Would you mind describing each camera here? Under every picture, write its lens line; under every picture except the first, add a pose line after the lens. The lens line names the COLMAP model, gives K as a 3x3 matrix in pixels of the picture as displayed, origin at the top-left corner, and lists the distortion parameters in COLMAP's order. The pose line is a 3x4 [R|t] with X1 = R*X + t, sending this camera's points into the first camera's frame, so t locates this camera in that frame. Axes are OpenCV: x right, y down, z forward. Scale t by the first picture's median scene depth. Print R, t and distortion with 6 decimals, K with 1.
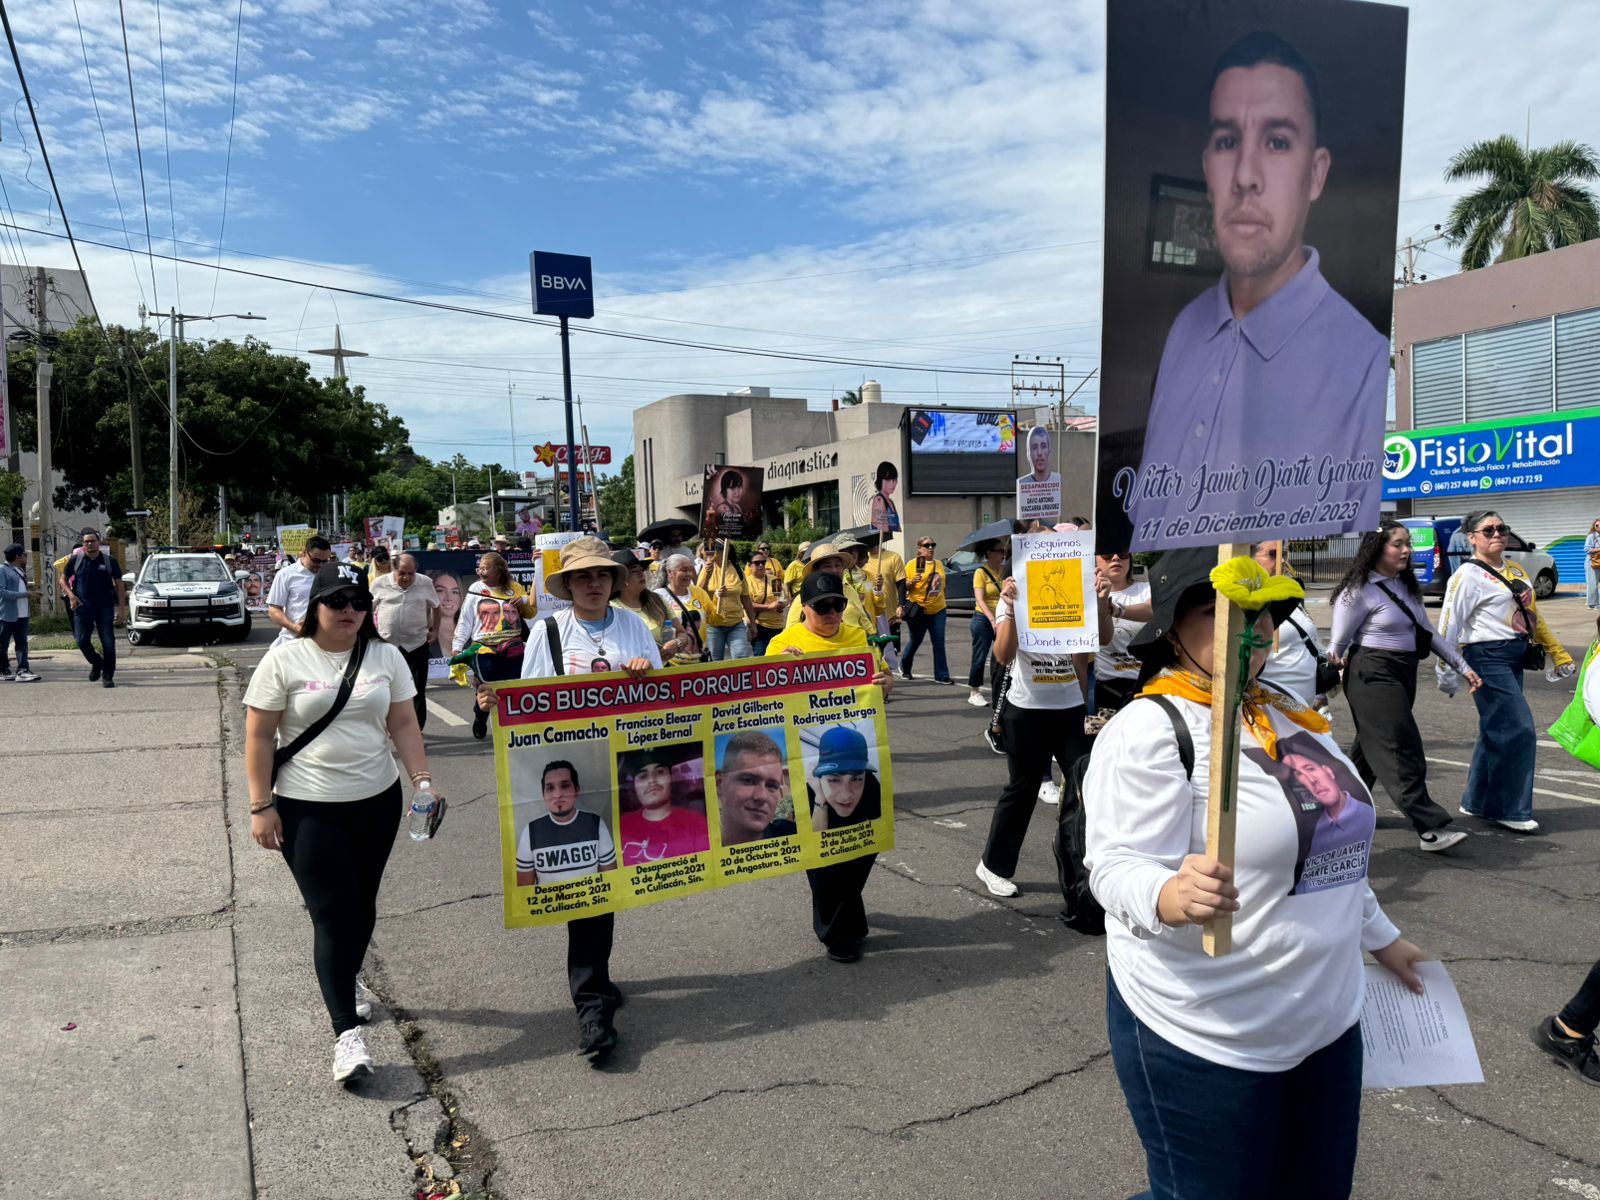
lens RADIAL K [[1149.5, 0, 799.2], [0, 1149.5, 608.2], [0, 0, 1]] dist [0.061558, -0.067098]
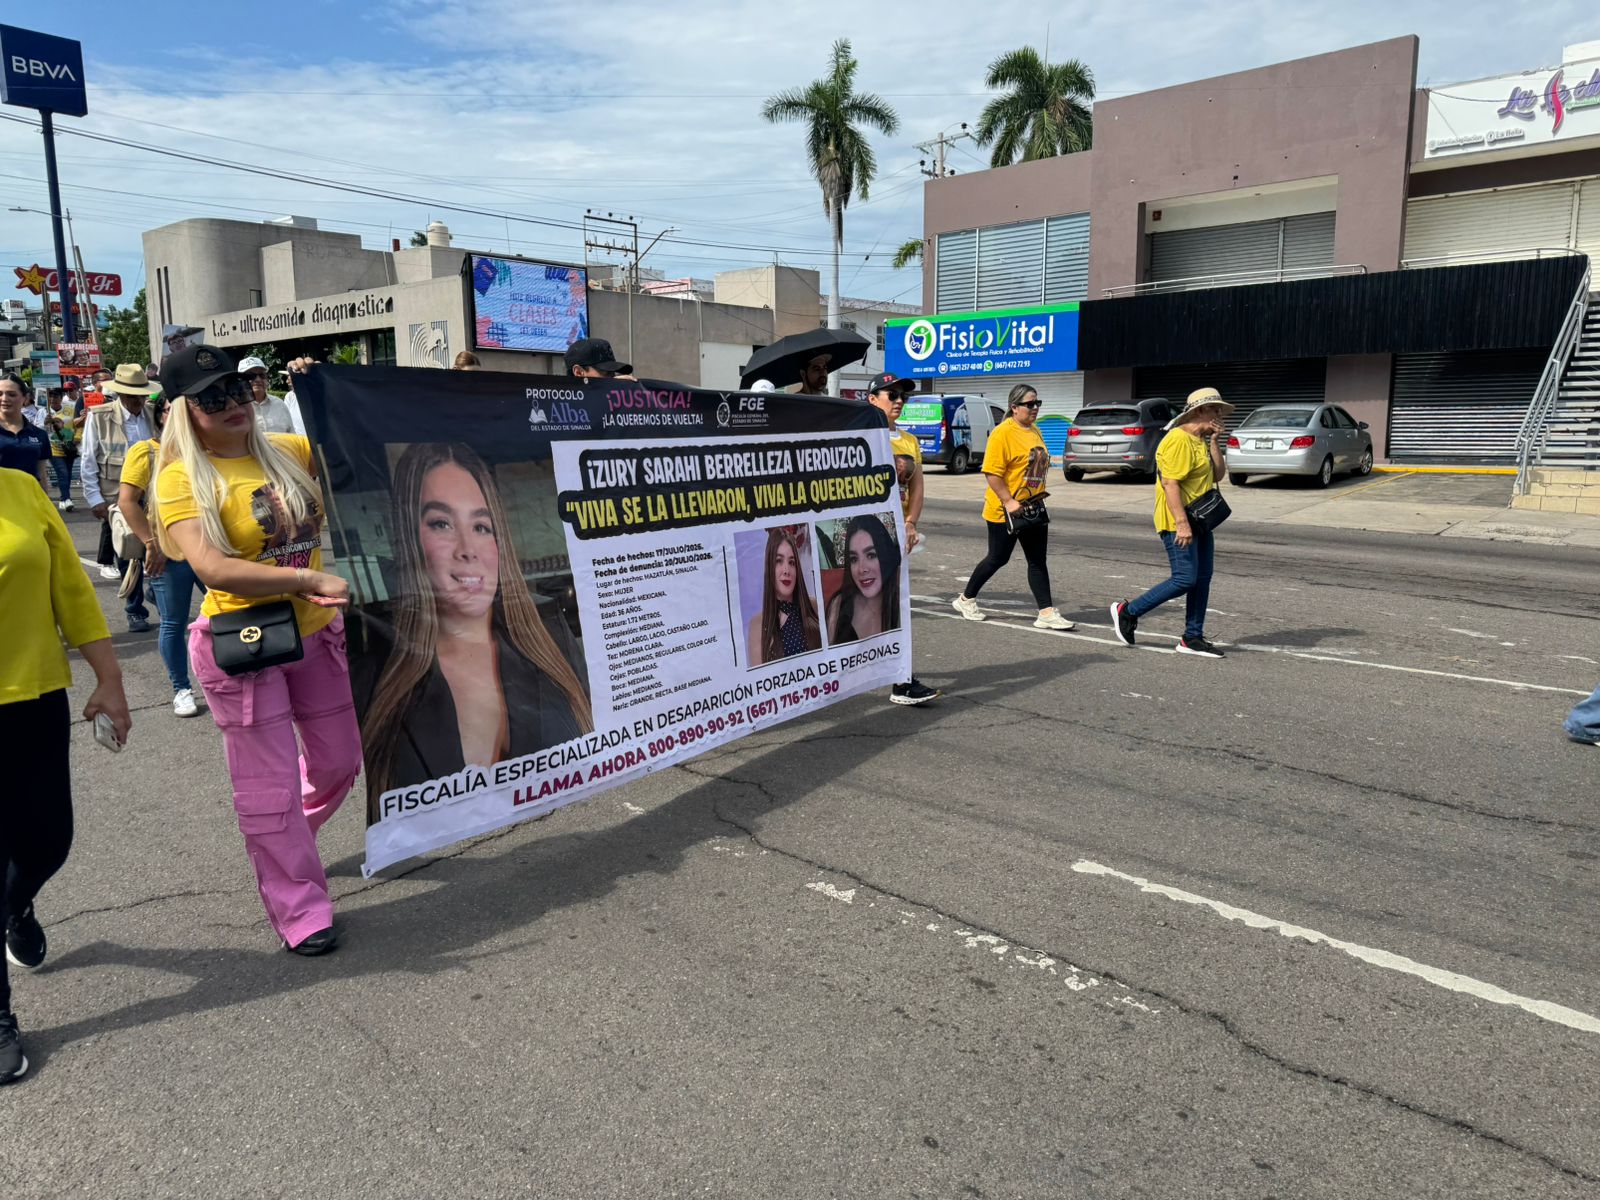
lens RADIAL K [[1144.4, 0, 805.7], [0, 1144.4, 593.8], [0, 0, 1]] dist [0.143582, -0.229415]
pose [[0.938213, -0.019705, 0.345497, 0.015488], [-0.015399, 0.995011, 0.098567, 0.003848], [-0.345715, -0.097797, 0.933229, -0.011358]]
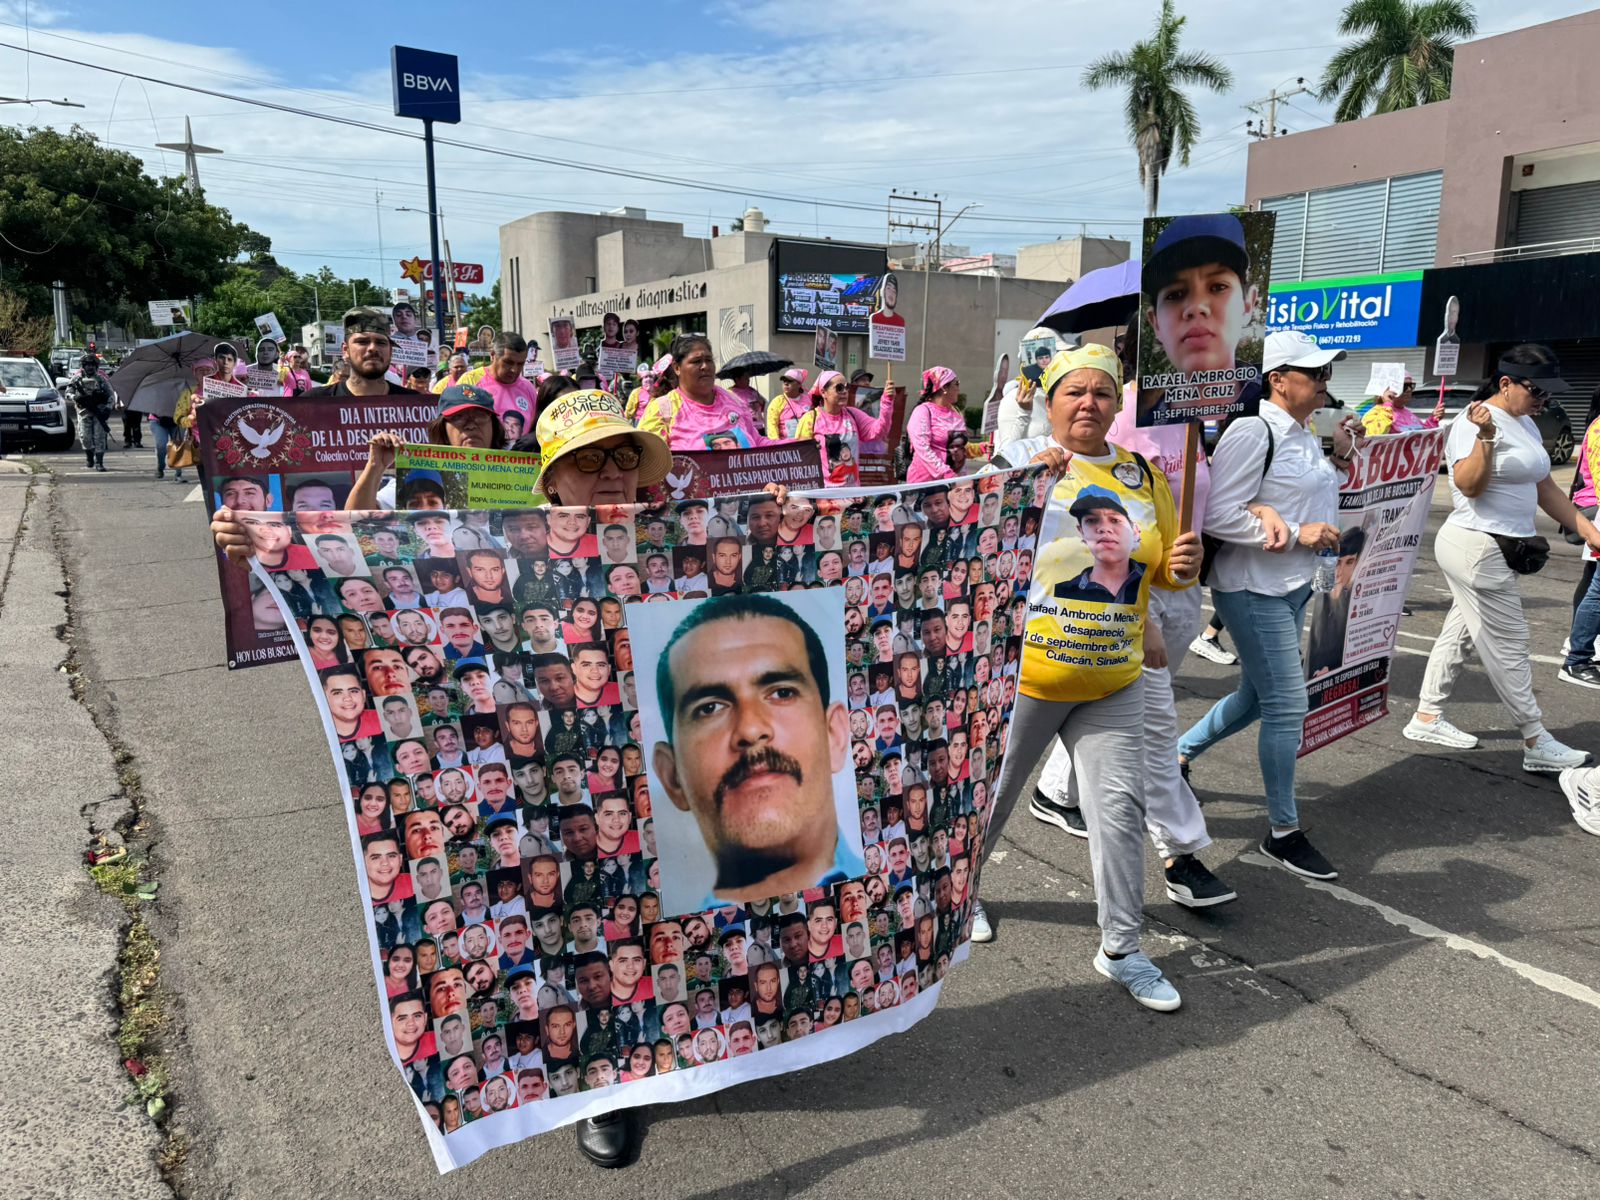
lens RADIAL K [[1171.0, 0, 785.1], [0, 1171.0, 603.0], [0, 0, 1]] dist [0.004743, 0.007386]
pose [[0.996387, 0.023897, 0.081500, 0.023905], [-0.034360, 0.990984, 0.129497, 0.003349], [-0.077670, -0.131829, 0.988225, -0.022042]]
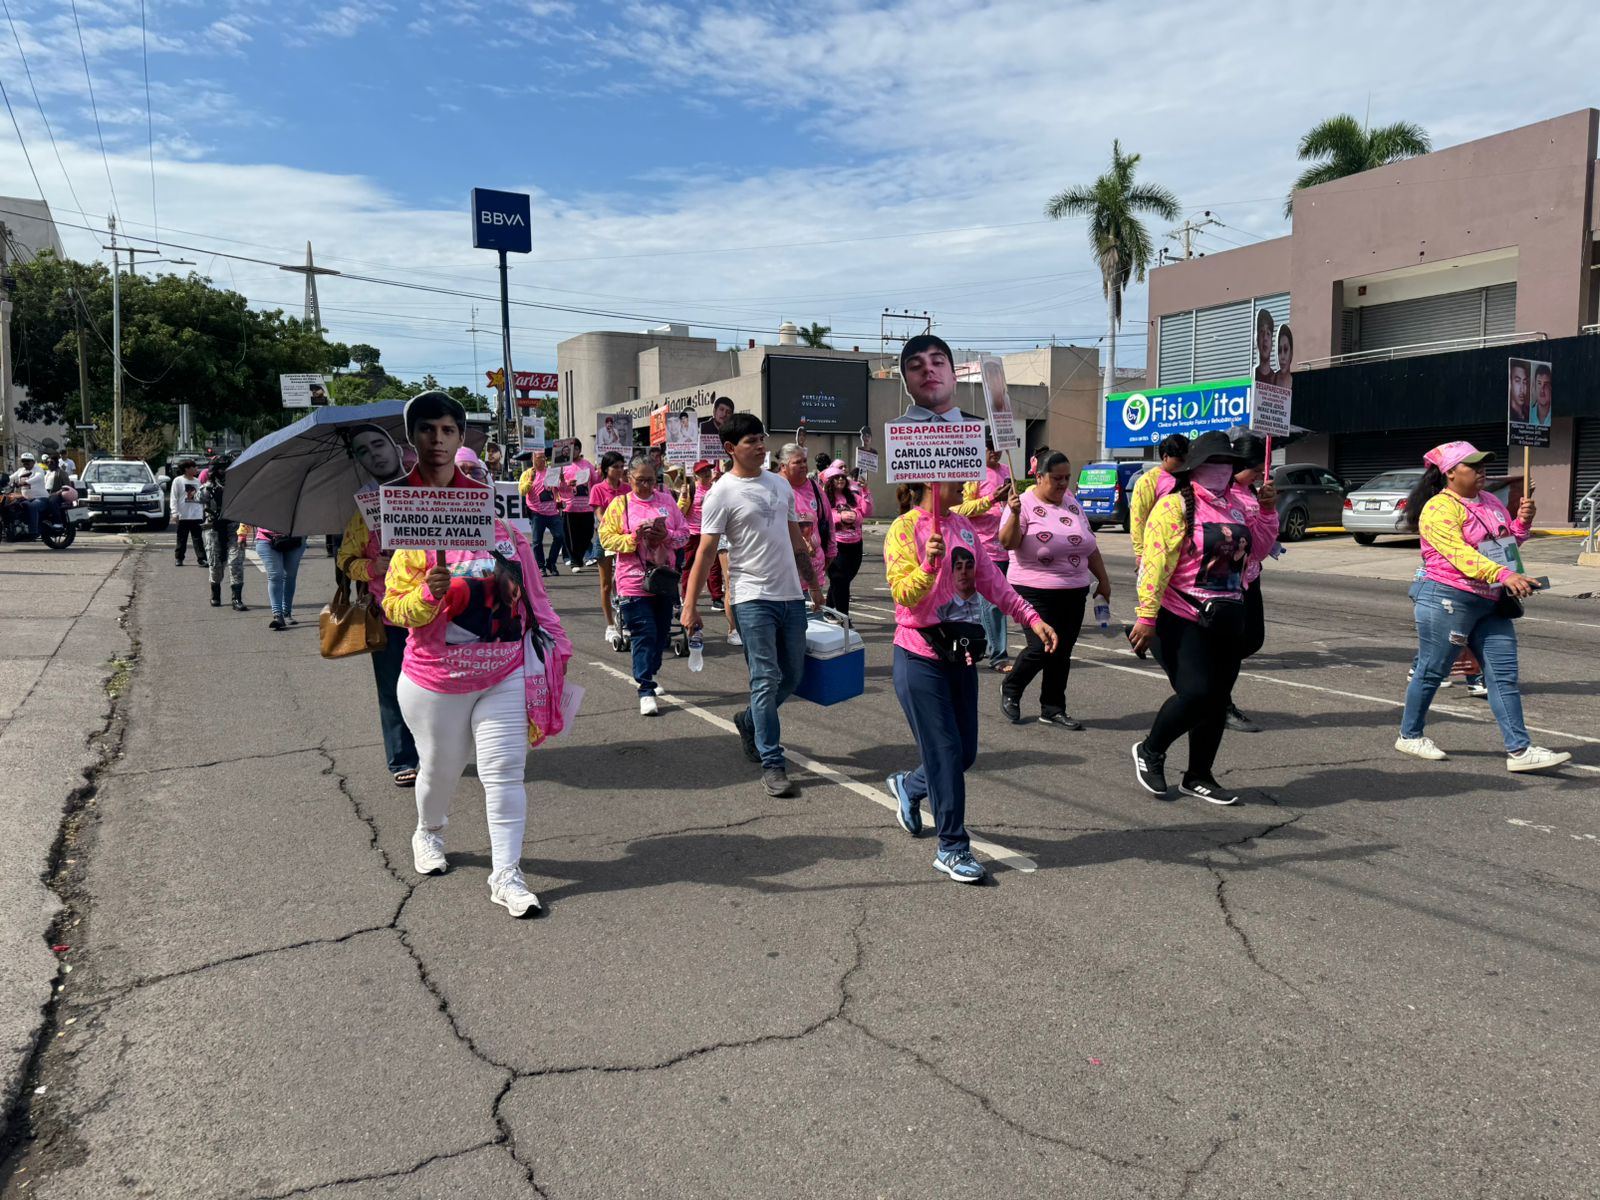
lens RADIAL K [[1154.4, 0, 802.9], [0, 1154.4, 606.8], [0, 0, 1]] dist [0.038114, -0.031916]
pose [[0.999541, 0.027006, 0.013736, 0.102822], [-0.027744, 0.998004, 0.056730, 0.009830], [-0.012176, -0.057085, 0.998295, -0.142121]]
